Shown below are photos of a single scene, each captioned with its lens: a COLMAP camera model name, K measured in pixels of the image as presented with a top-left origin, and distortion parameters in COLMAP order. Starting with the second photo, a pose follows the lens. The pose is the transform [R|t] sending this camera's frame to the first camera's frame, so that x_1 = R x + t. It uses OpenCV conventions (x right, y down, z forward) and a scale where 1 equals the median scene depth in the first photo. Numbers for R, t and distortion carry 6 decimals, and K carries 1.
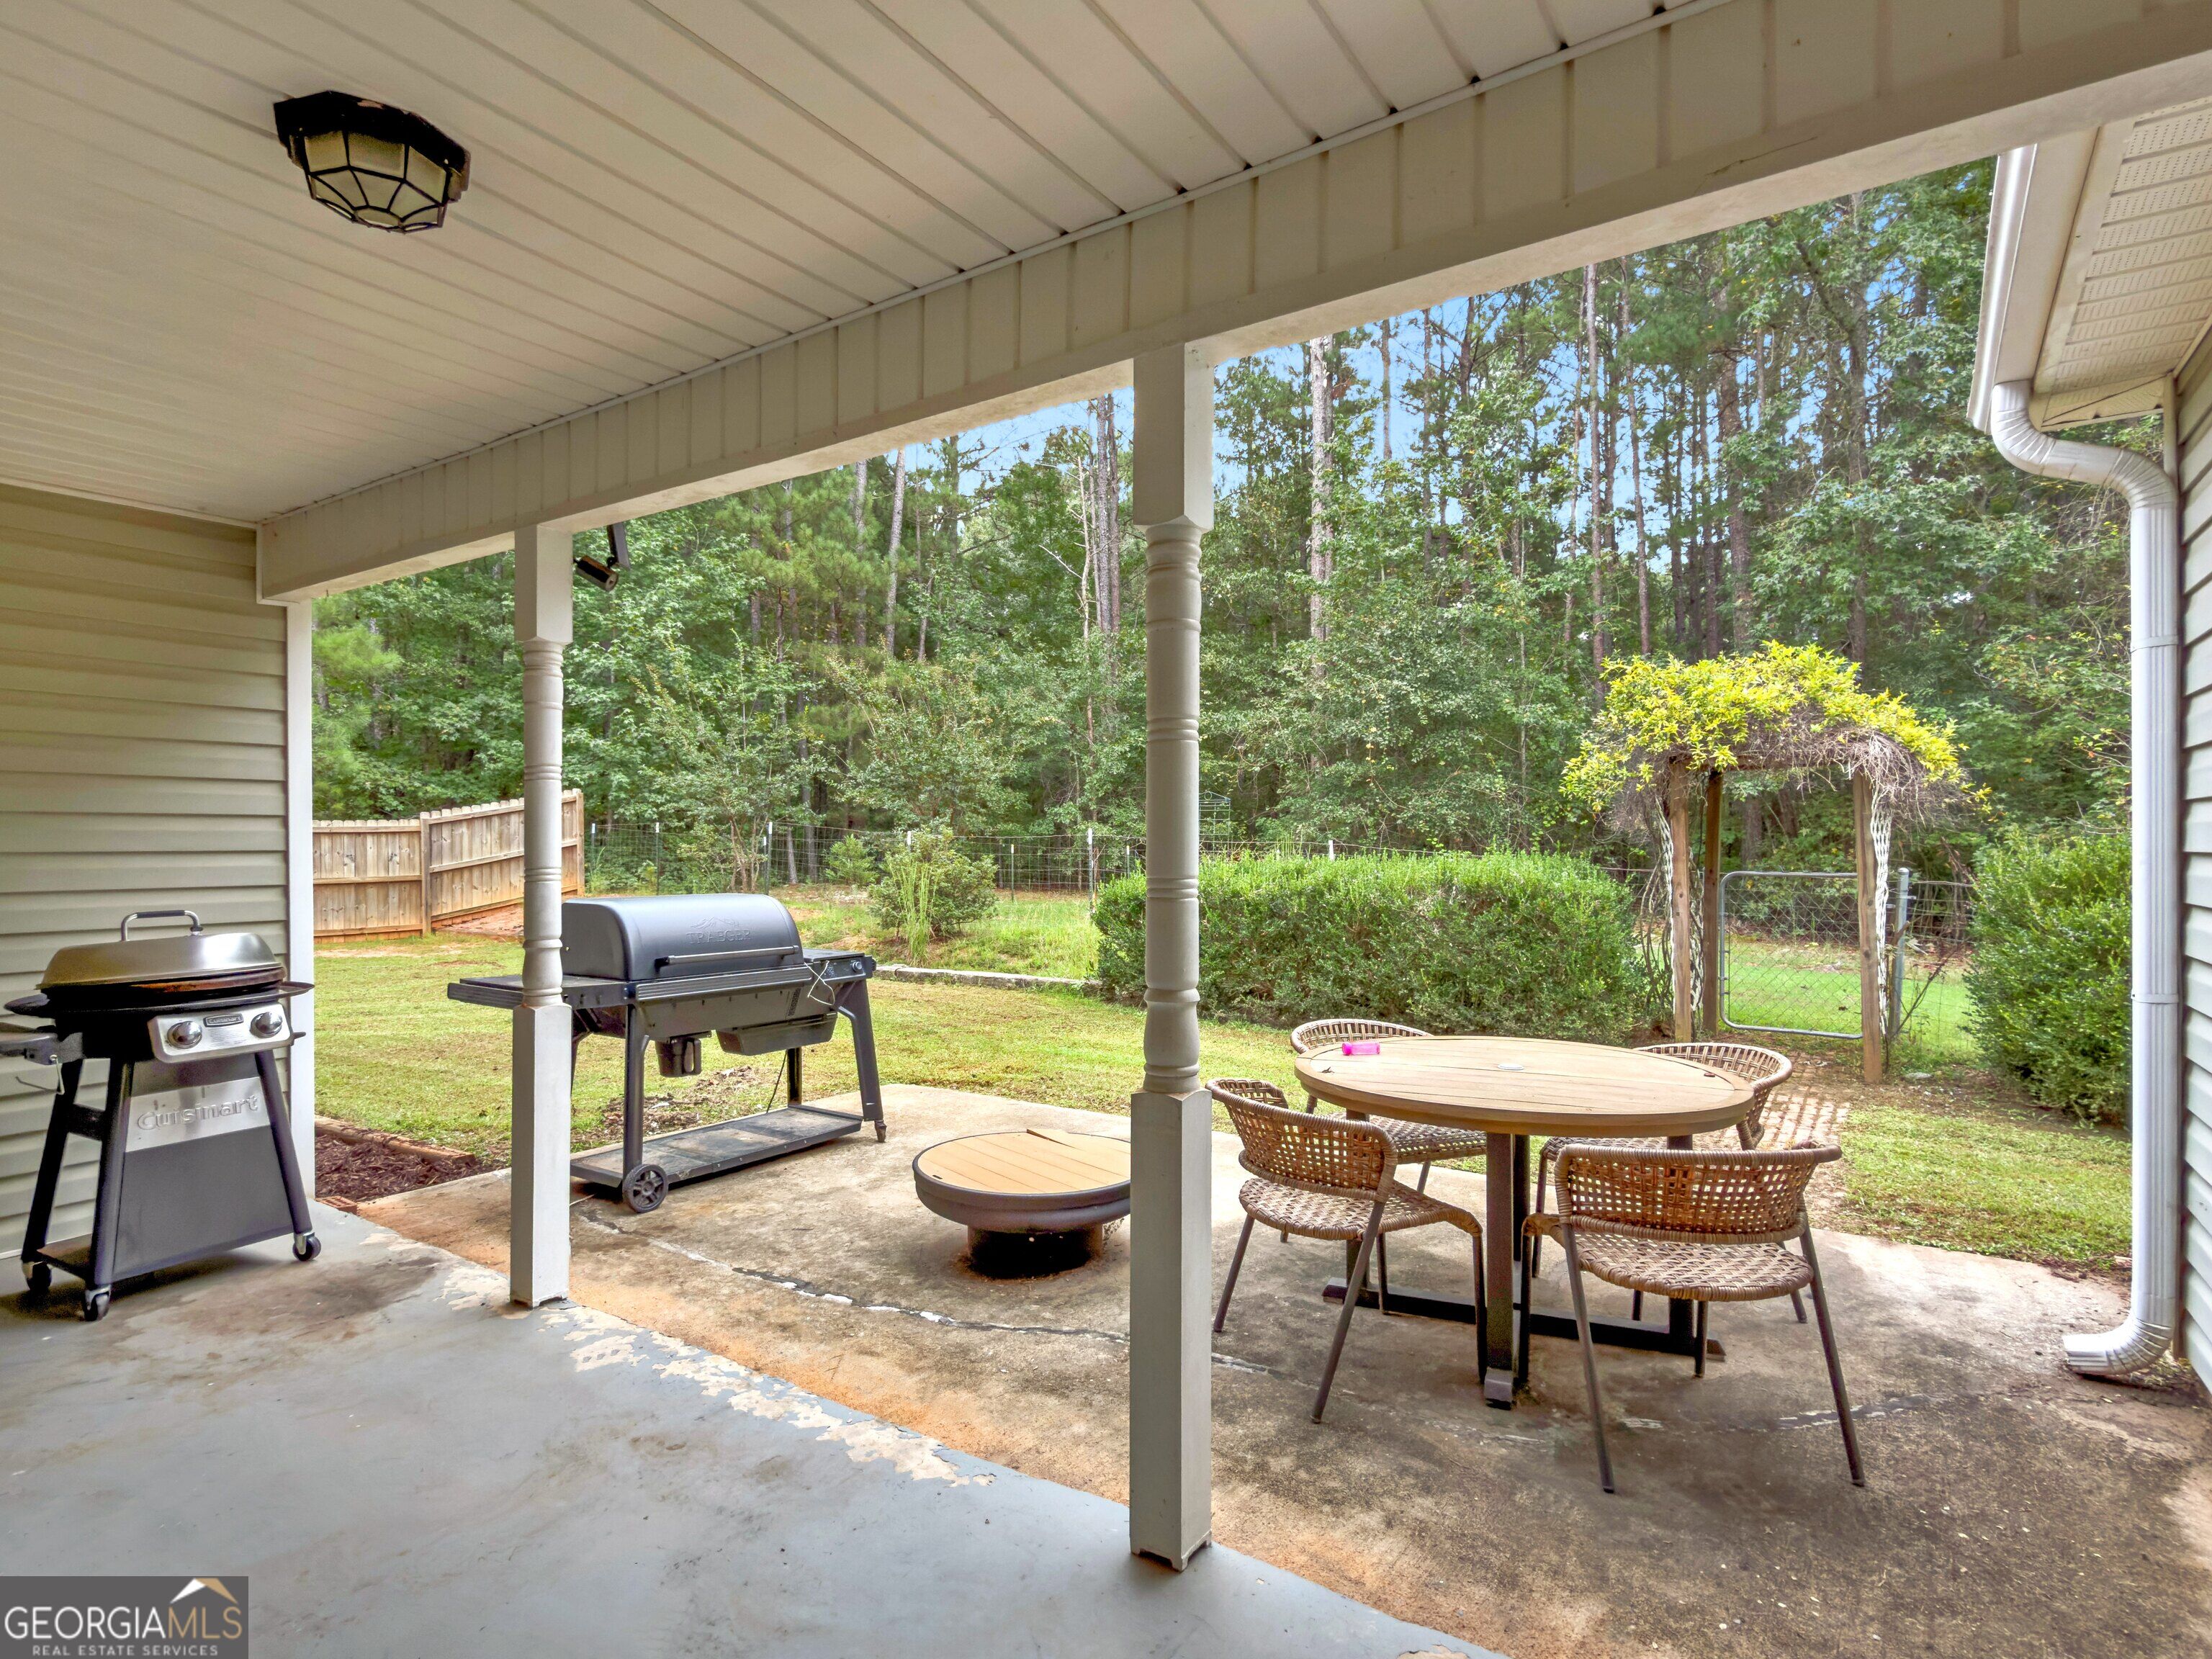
lens RADIAL K [[1114.7, 0, 1106.0], [0, 1114.7, 829.5], [0, 0, 1]] dist [0.001572, 0.000387]
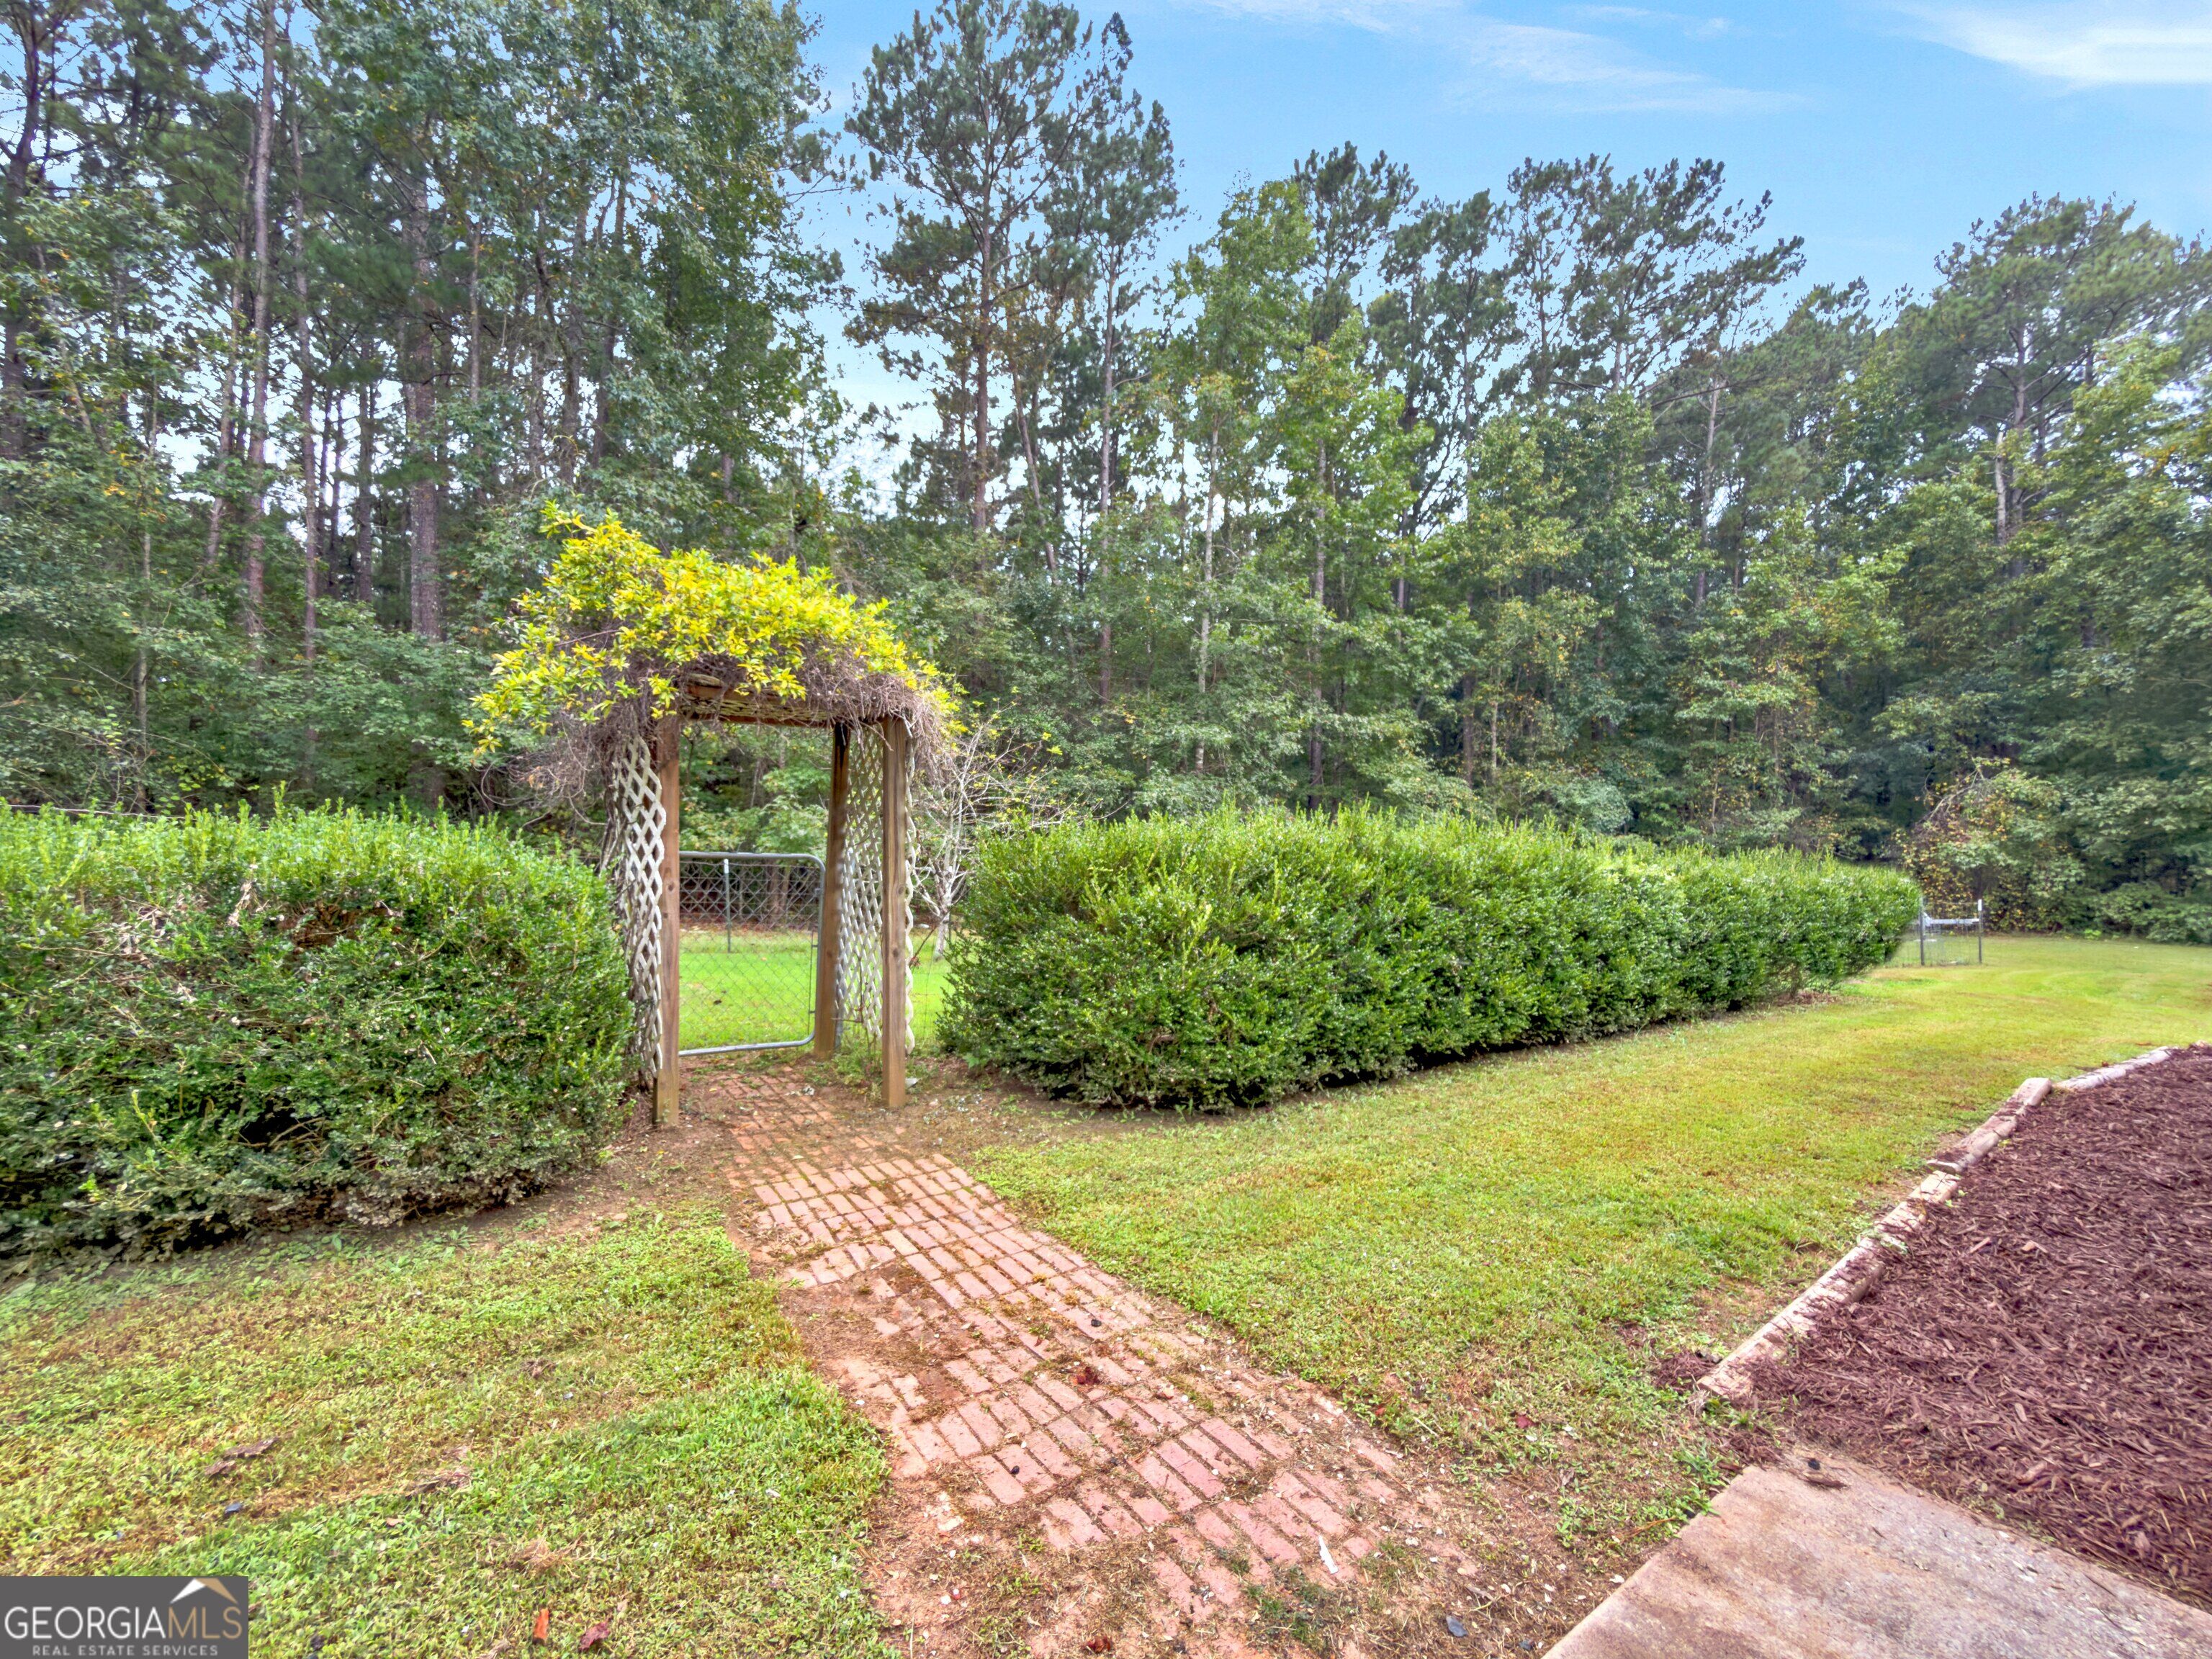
lens RADIAL K [[891.5, 0, 1105.8], [0, 891.5, 824.4], [0, 0, 1]] dist [0.000000, -0.000270]
pose [[0.344824, 0.026559, 0.938292, 0.102253], [-0.039953, 0.999109, -0.013598, 0.019157], [-0.937817, -0.032798, 0.345578, 0.574797]]
